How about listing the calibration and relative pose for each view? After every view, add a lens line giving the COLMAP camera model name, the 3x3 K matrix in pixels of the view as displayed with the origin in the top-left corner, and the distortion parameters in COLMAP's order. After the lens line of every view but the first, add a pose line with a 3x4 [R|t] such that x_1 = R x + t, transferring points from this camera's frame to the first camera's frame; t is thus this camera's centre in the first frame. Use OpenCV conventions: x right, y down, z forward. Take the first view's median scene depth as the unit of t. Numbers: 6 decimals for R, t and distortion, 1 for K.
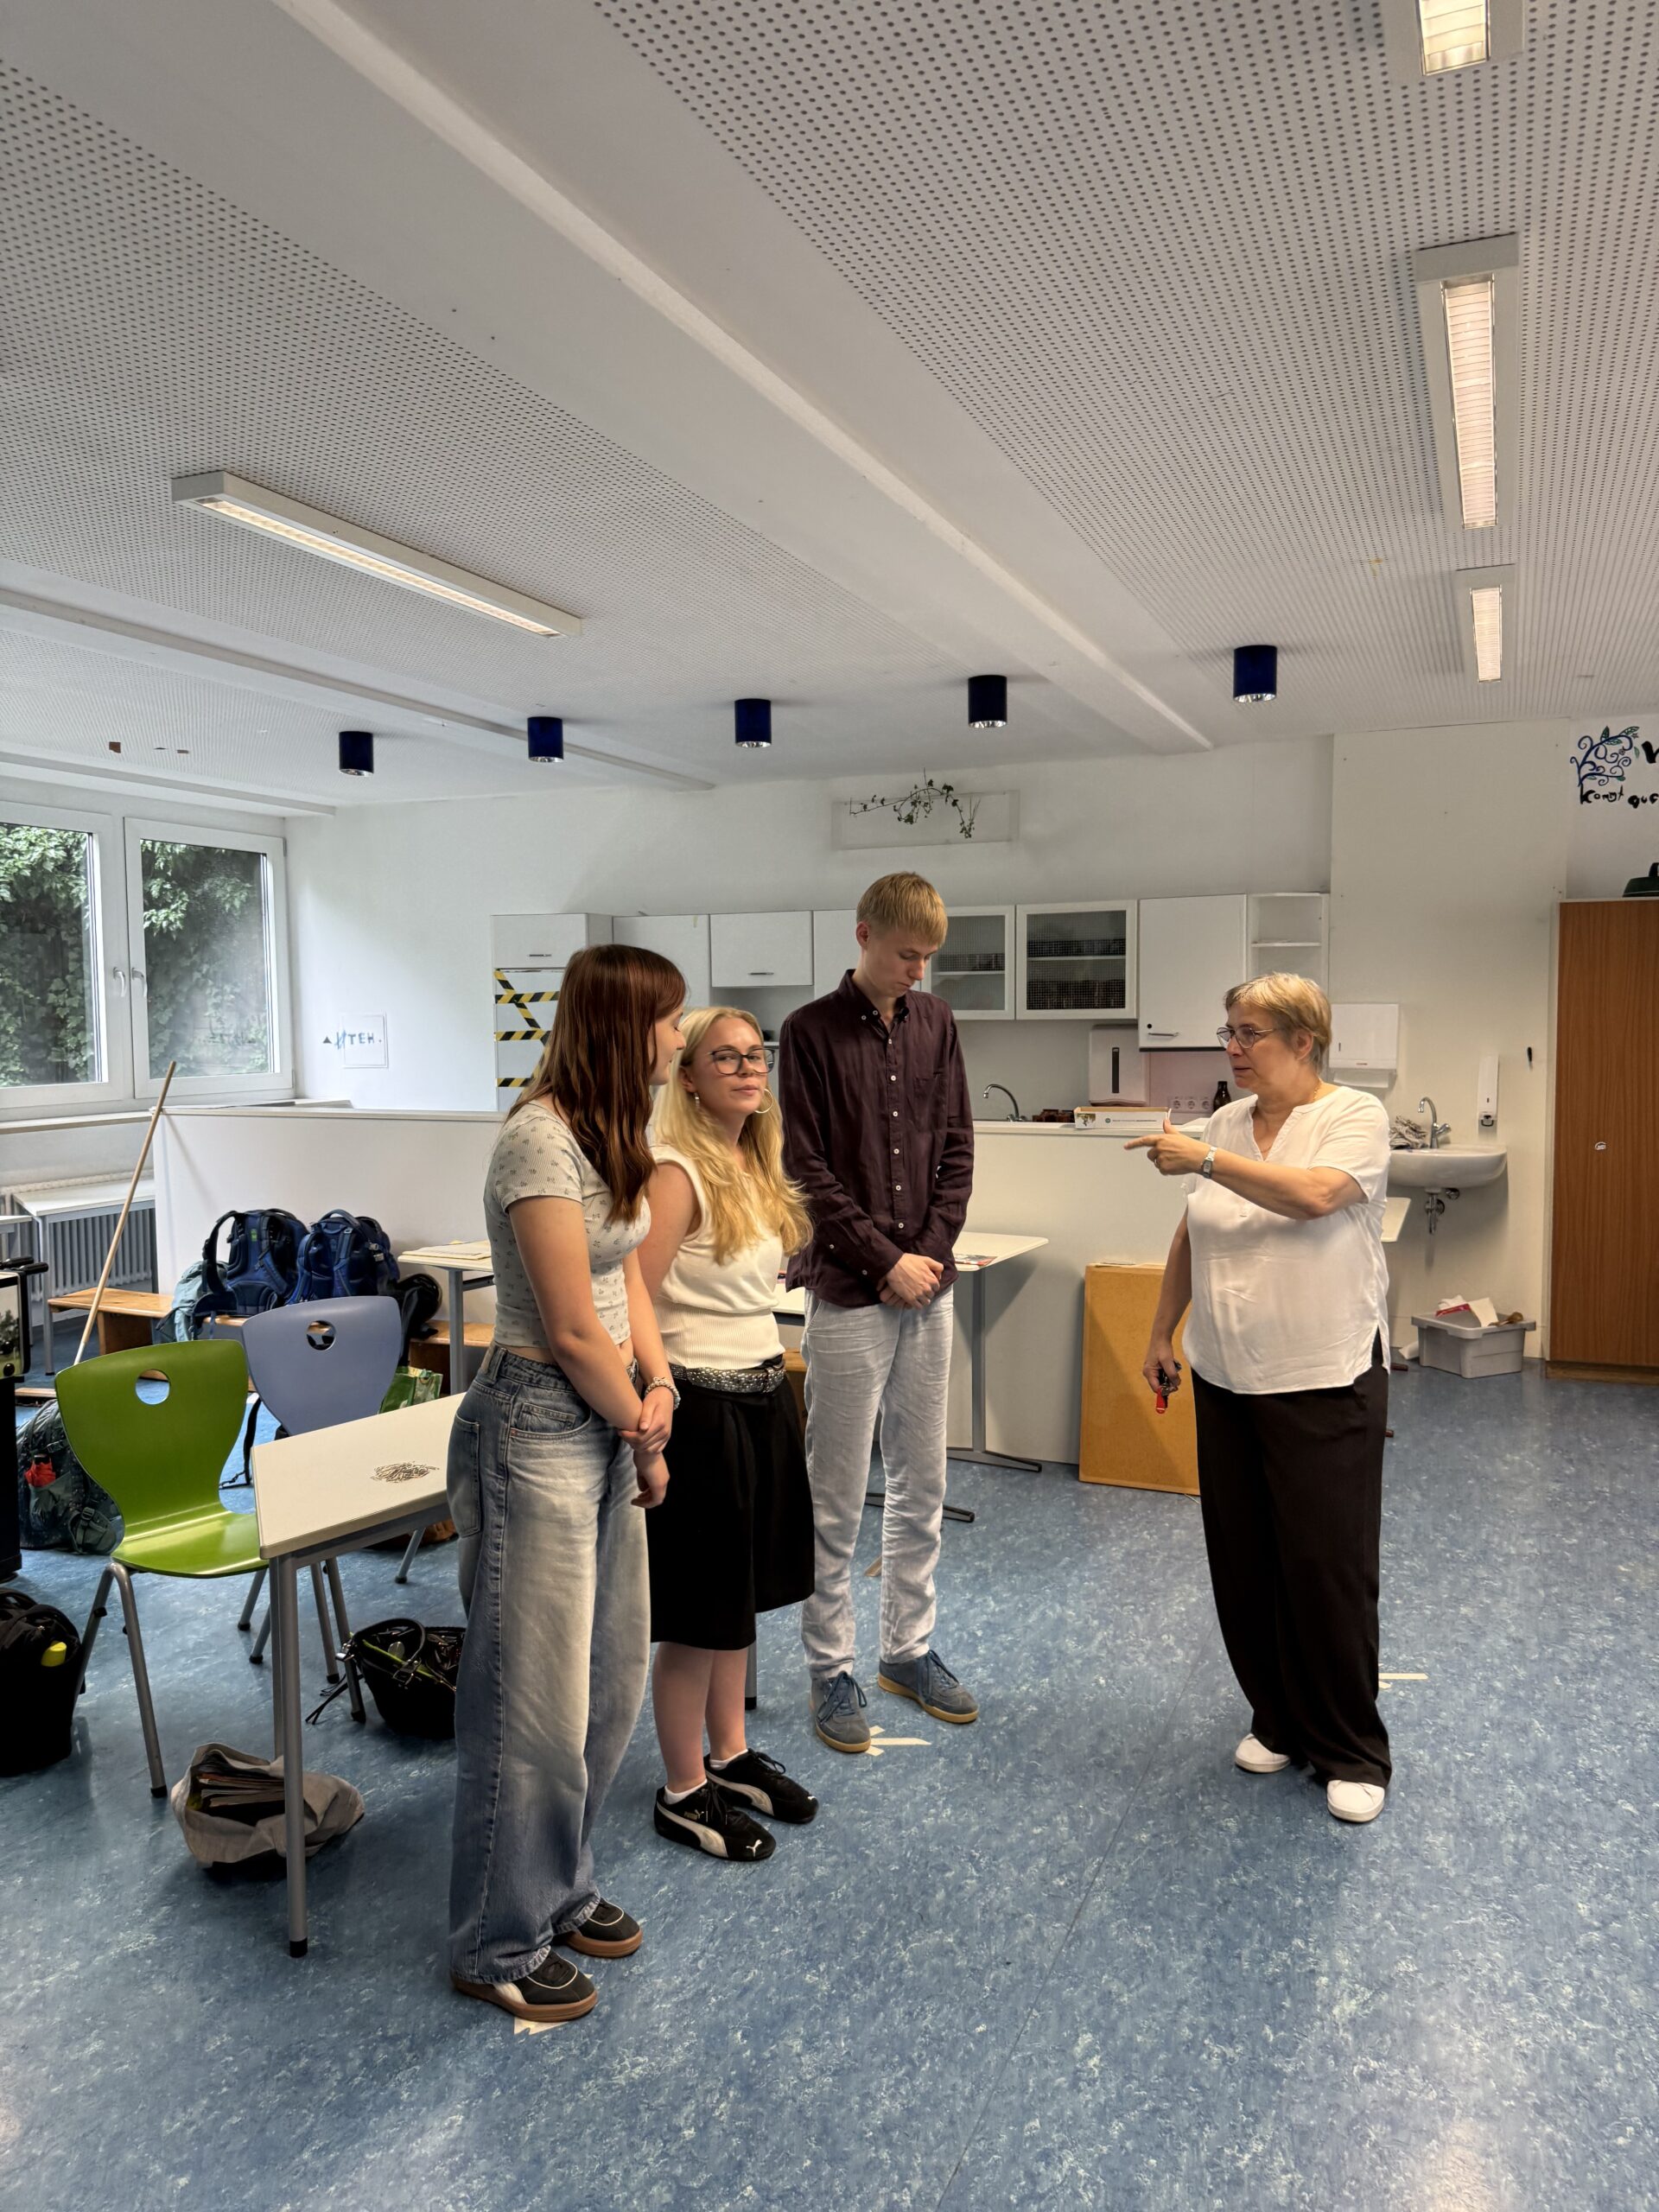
lens RADIAL K [[1519.1, 0, 830.7], [0, 1519.1, 1107.4], [0, 0, 1]] dist [-0.038204, -0.000824]
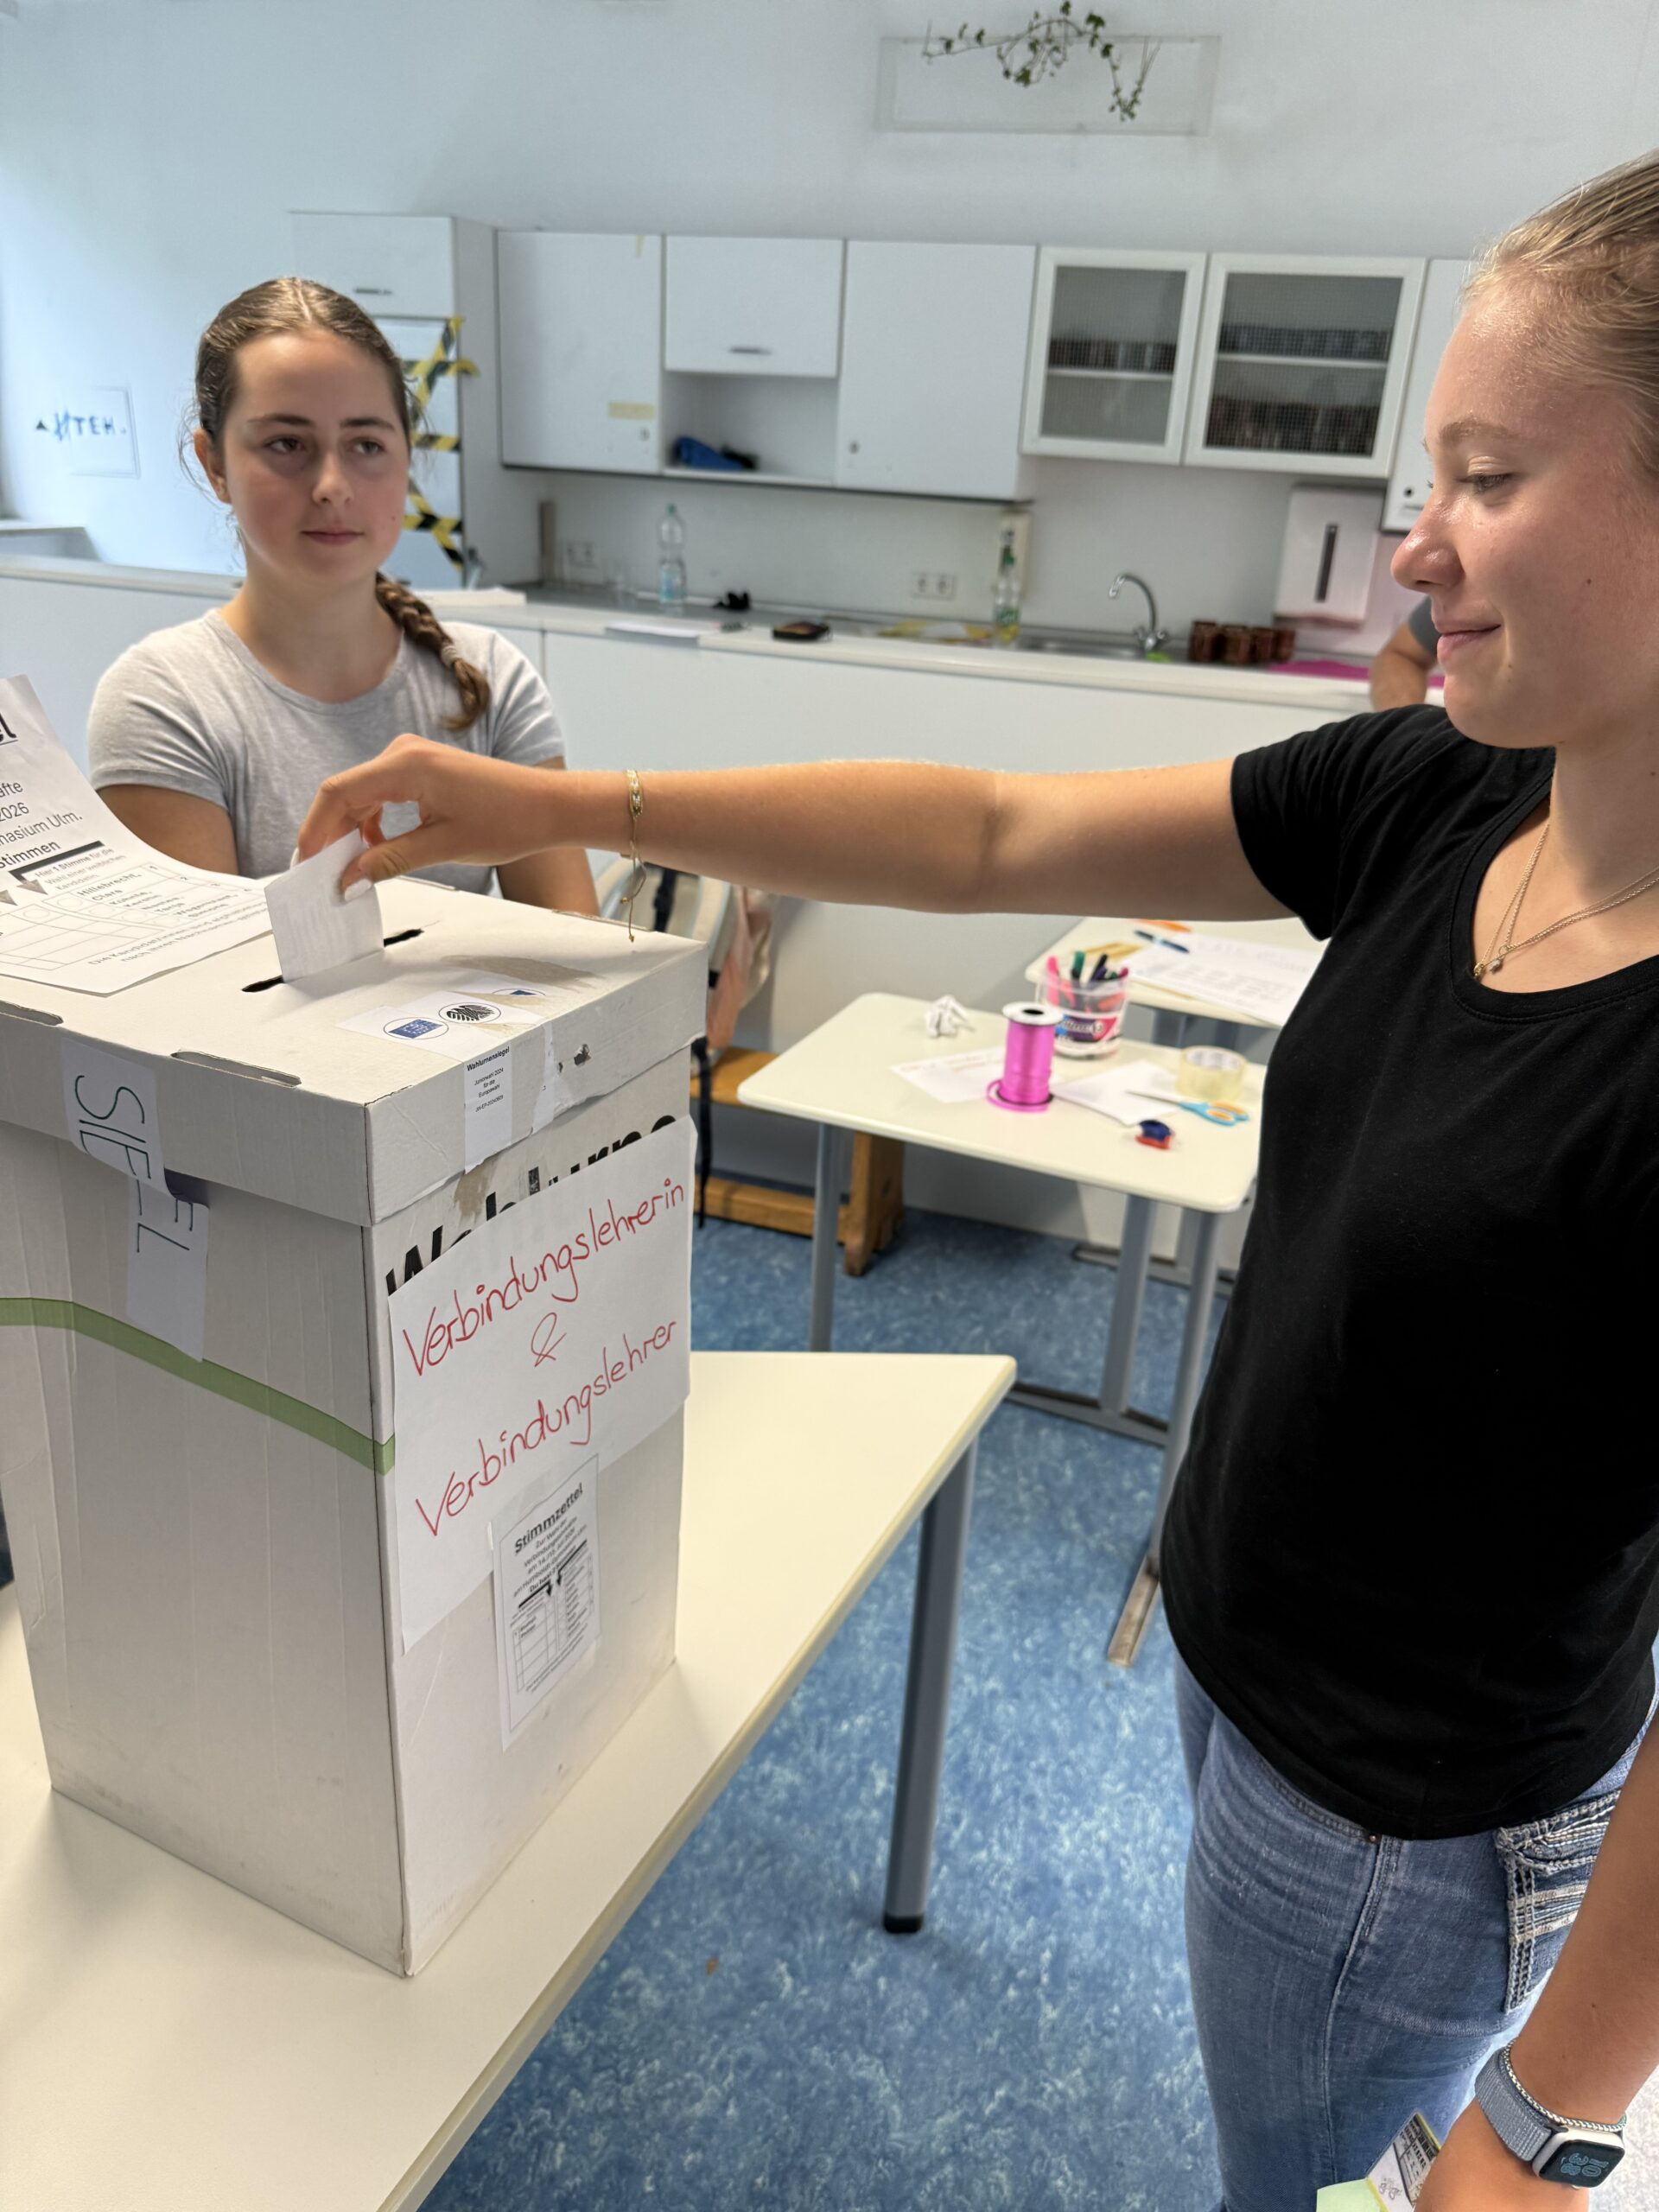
lens RADIAL K [[1519.1, 0, 829.9], [0, 1519.1, 1109.6], [0, 0, 1]] dist [-0.038204, -0.000824]
pose [[0.994508, 0.024616, 0.101723, -0.072678], [-0.059094, 0.934262, 0.351658, -0.019584], [-0.086380, -0.355738, 0.930585, 0.360841]]
